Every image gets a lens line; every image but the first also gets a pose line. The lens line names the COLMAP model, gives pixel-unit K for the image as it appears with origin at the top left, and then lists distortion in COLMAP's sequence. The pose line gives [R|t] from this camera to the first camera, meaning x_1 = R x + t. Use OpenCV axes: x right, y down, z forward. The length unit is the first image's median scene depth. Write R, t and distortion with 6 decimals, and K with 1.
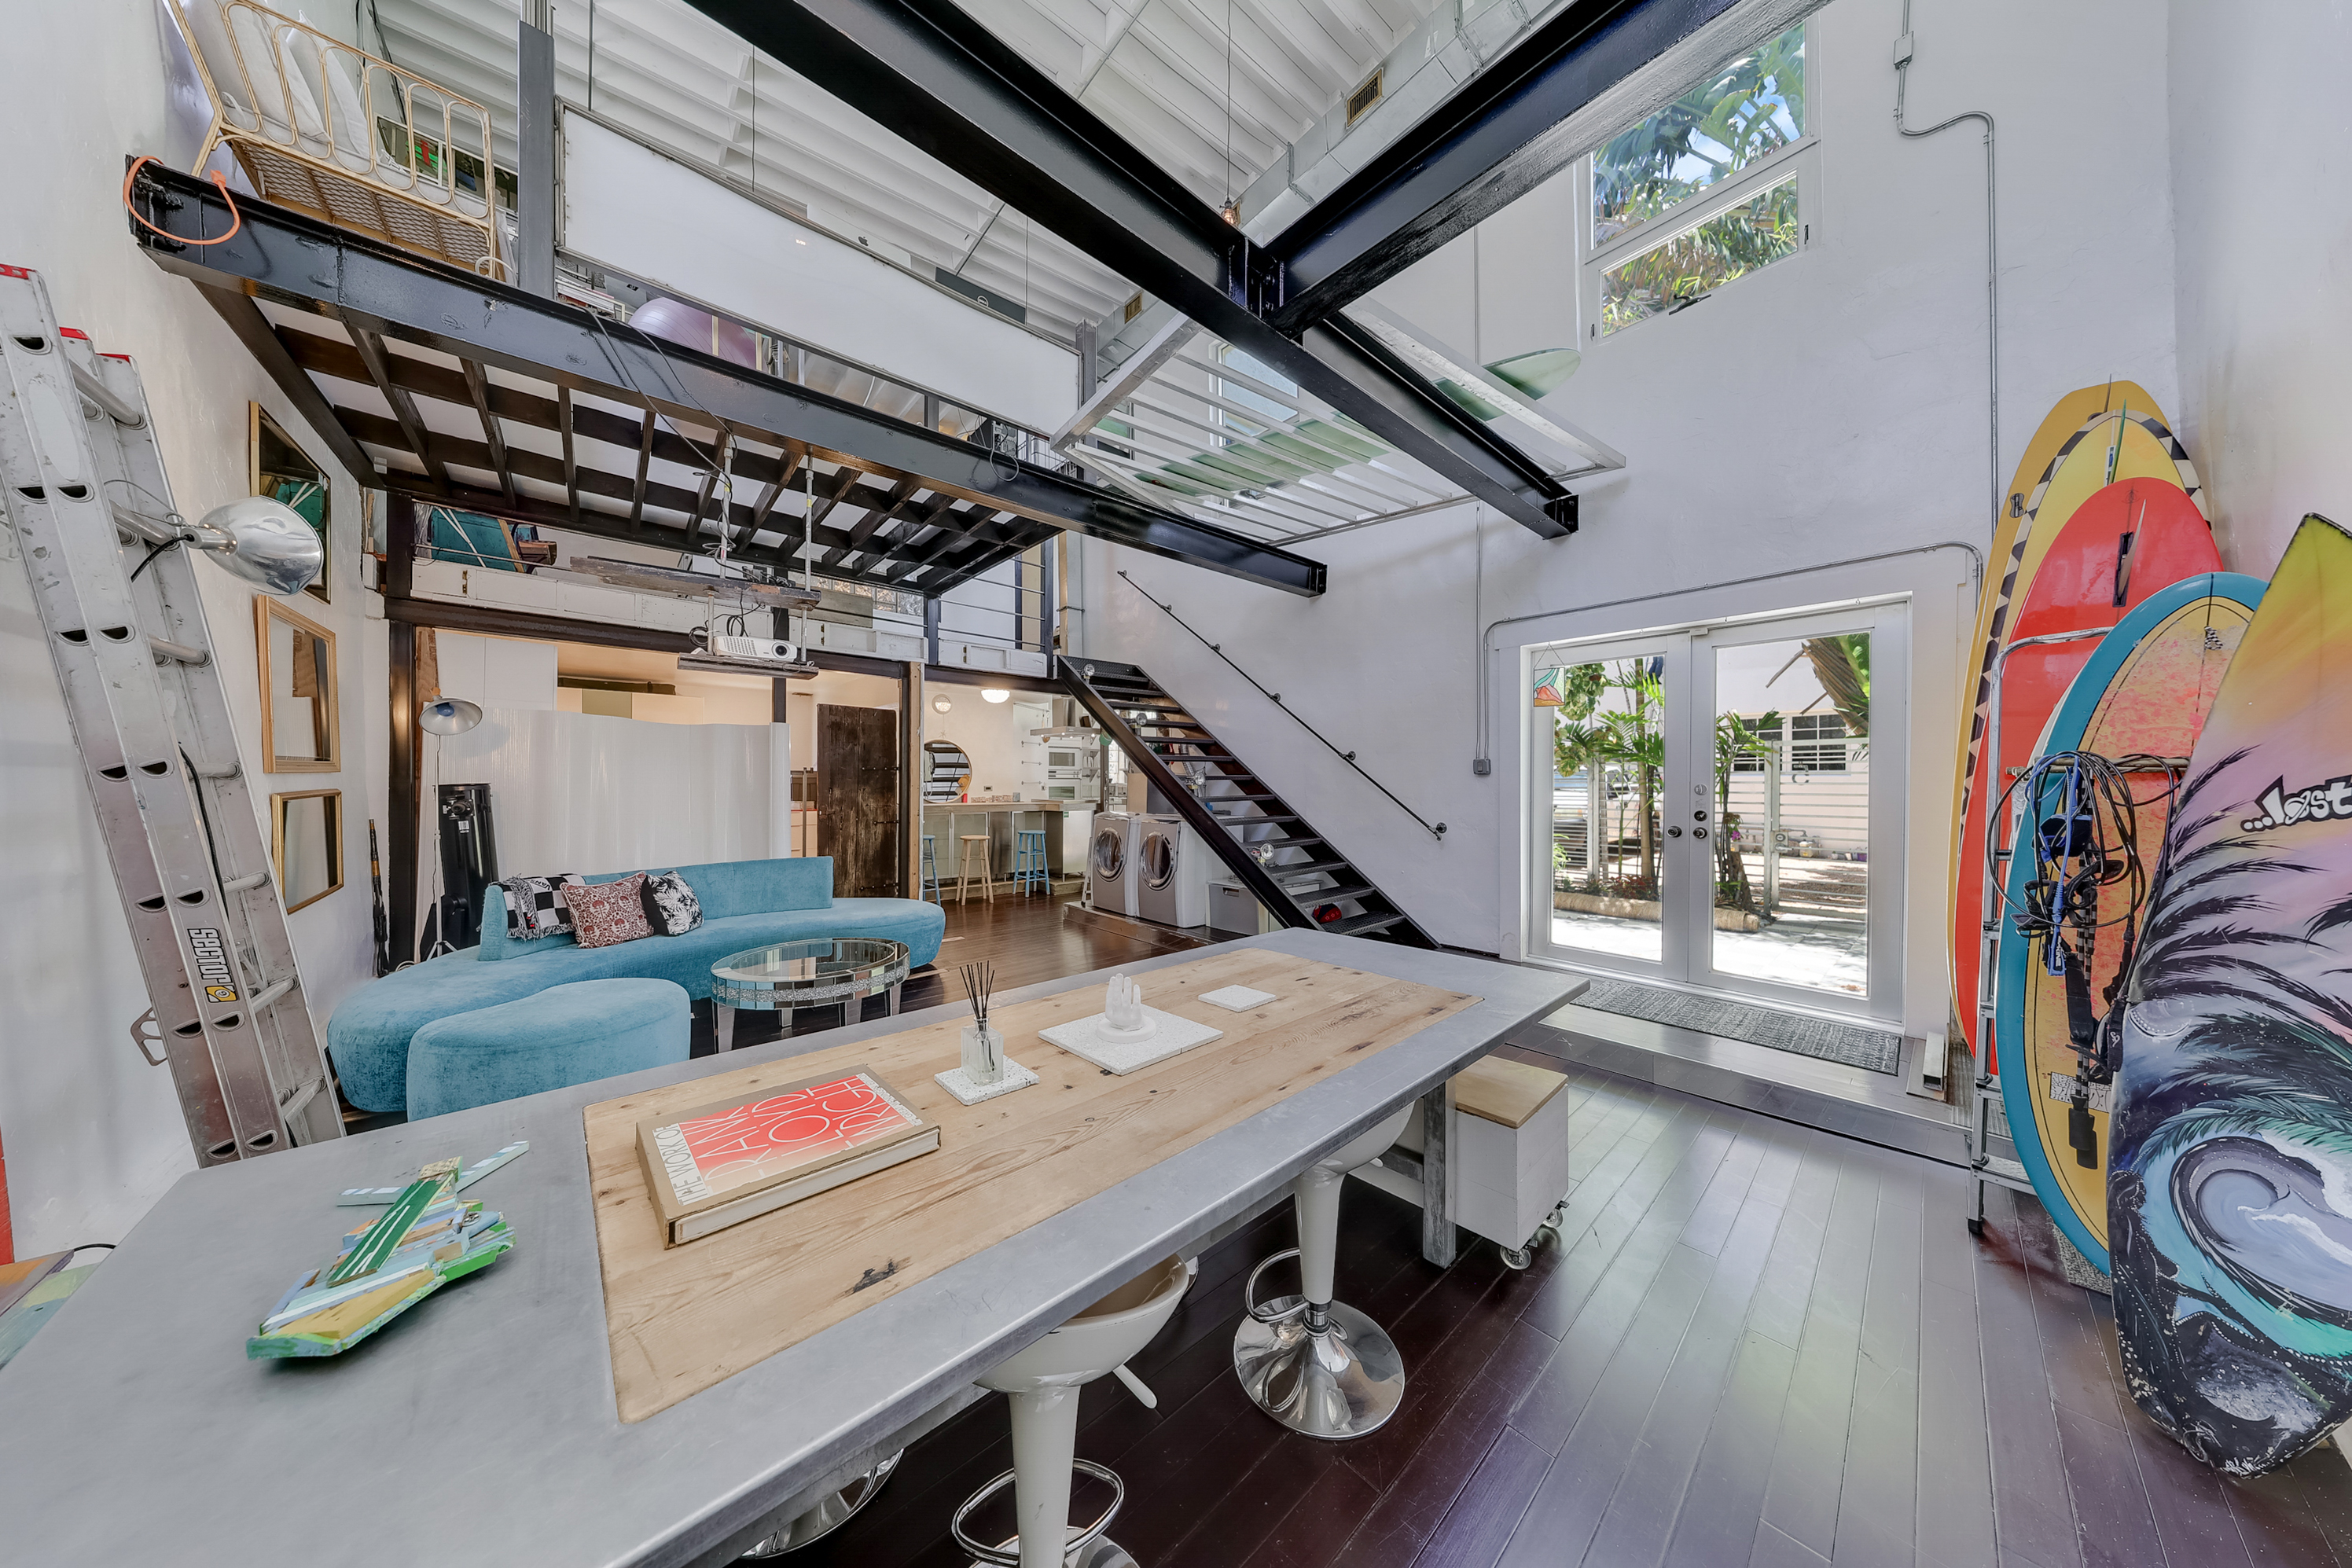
lens RADIAL K [[677.6, 0, 1175.7], [0, 677.6, 787.0], [0, 0, 1]] dist [0.001133, 0.000050]
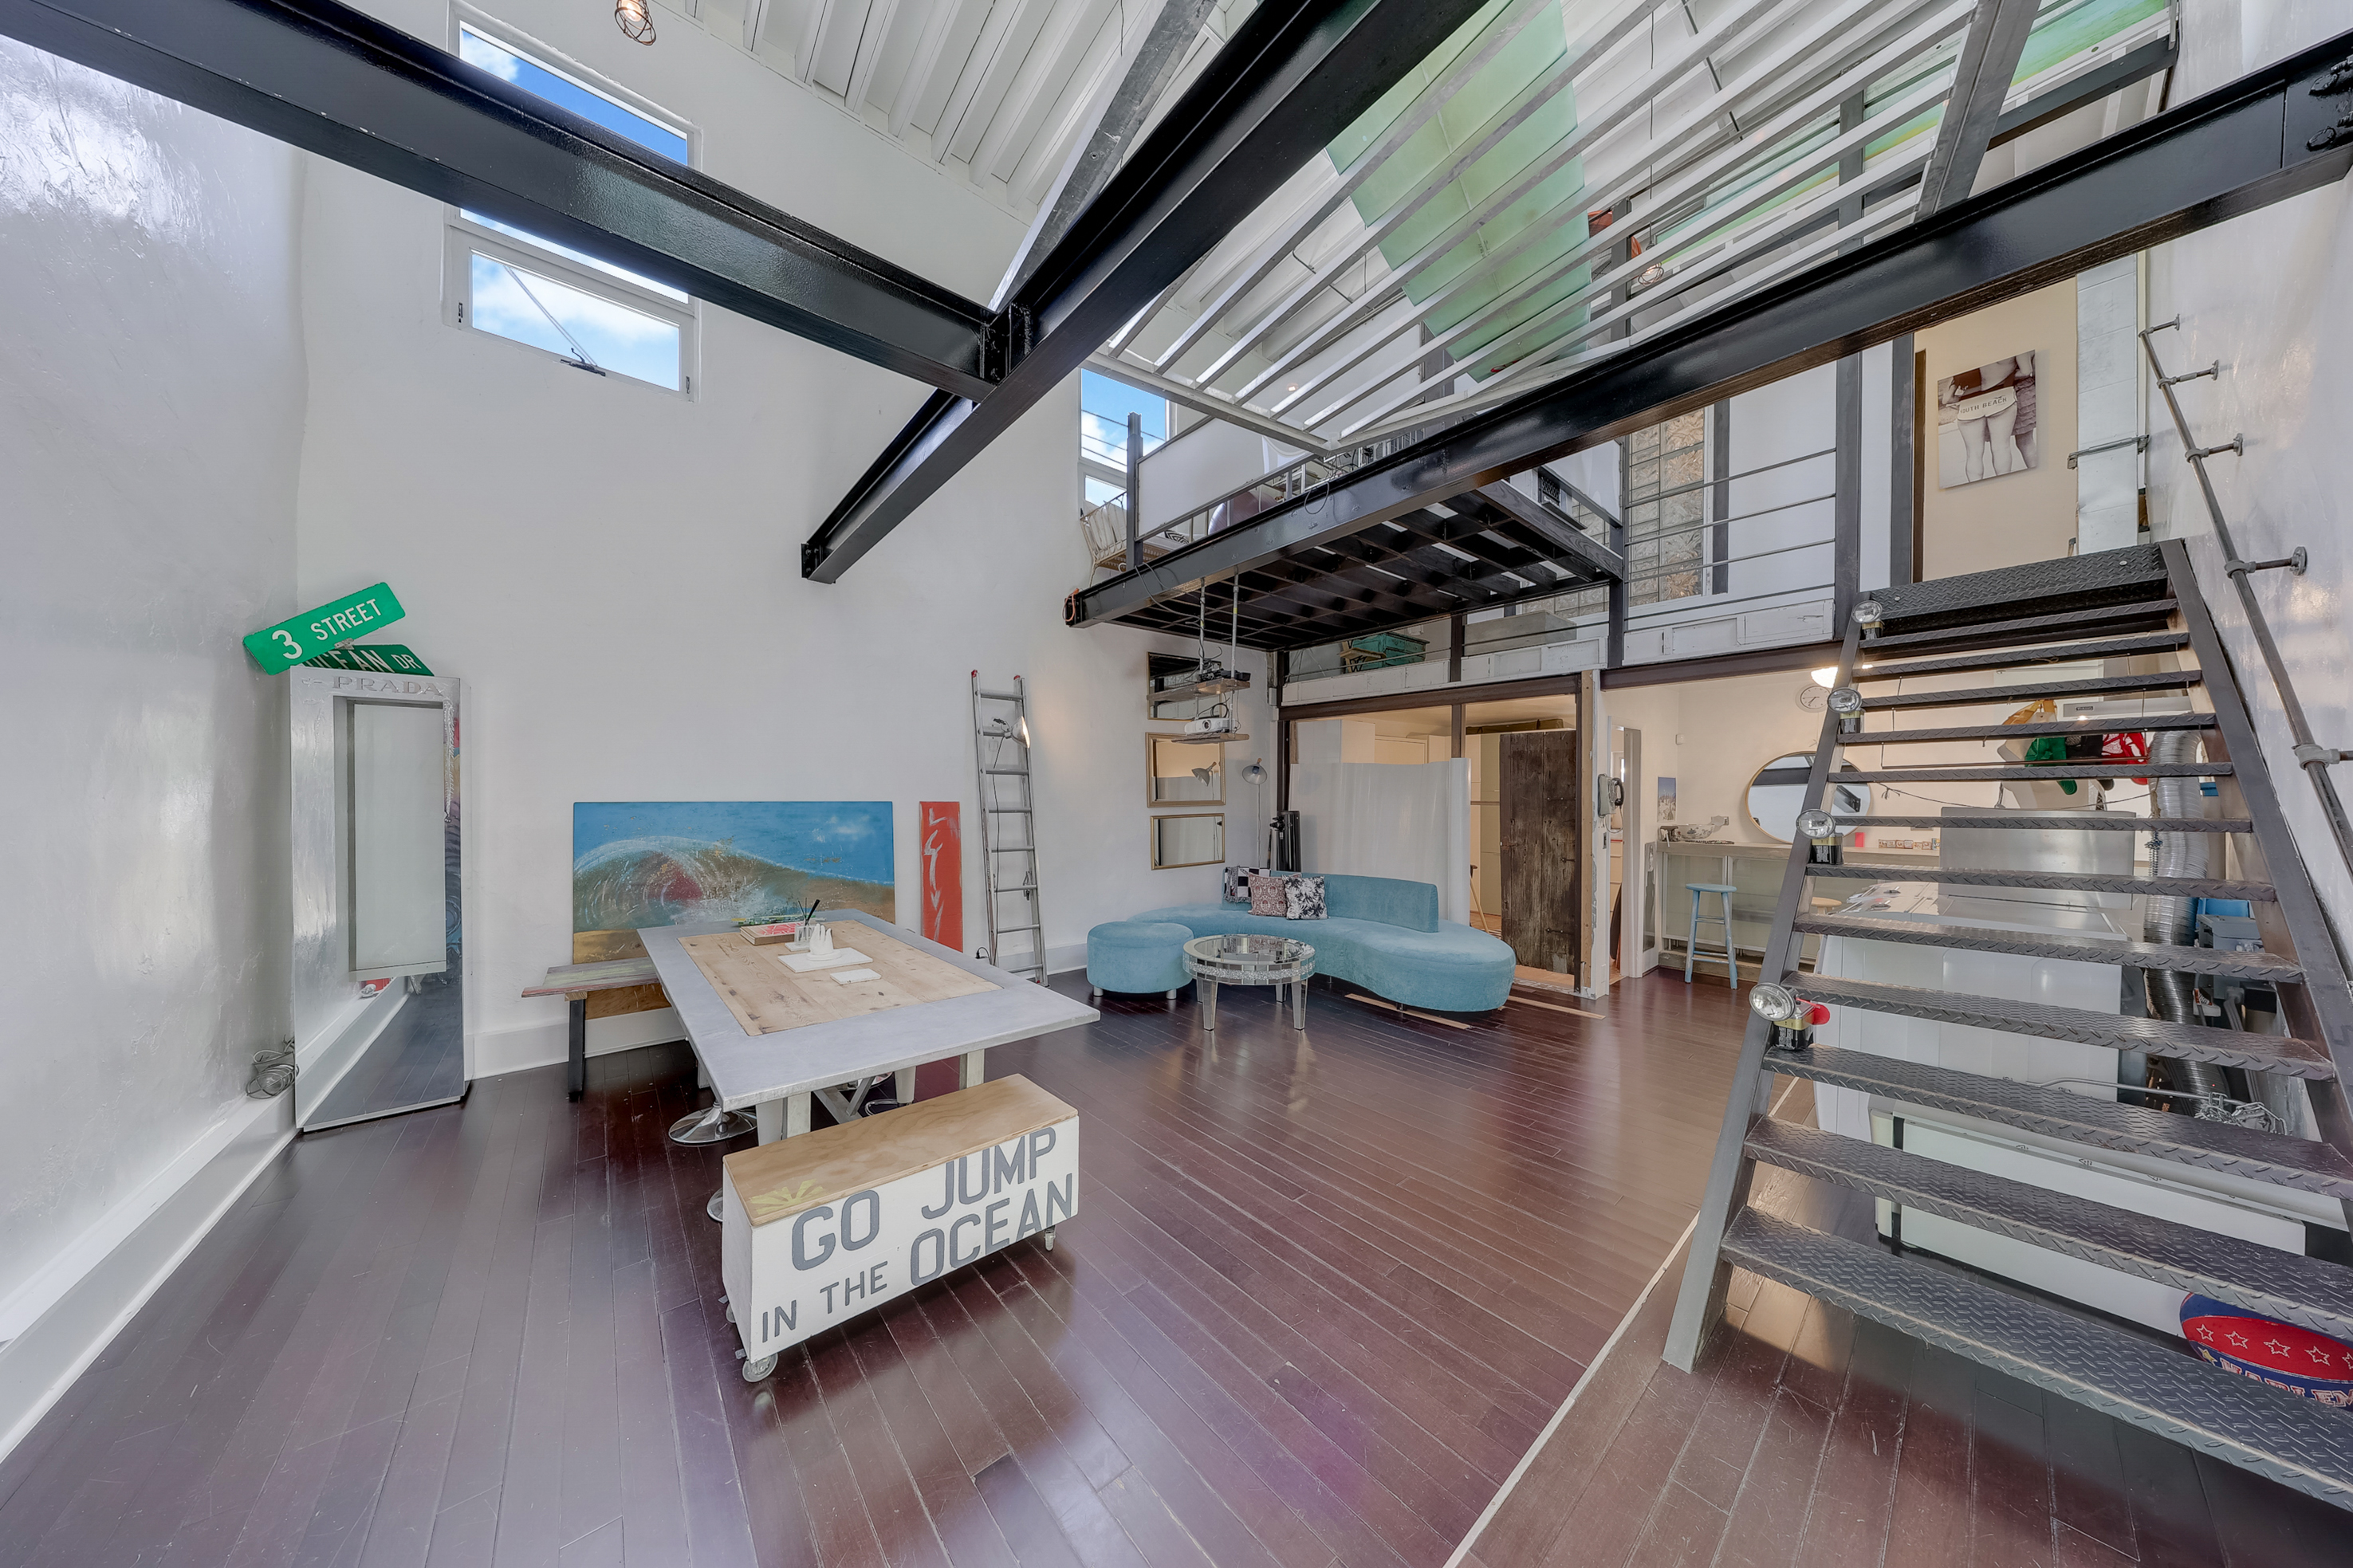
lens RADIAL K [[677.9, 0, 1174.1], [0, 677.9, 795.8], [0, 0, 1]] dist [0.001133, 0.000050]
pose [[-0.037098, -0.004234, -0.999303, 0.476026], [-0.006721, 0.999969, -0.003988, -0.024322], [0.999289, 0.006568, -0.037125, 0.539688]]
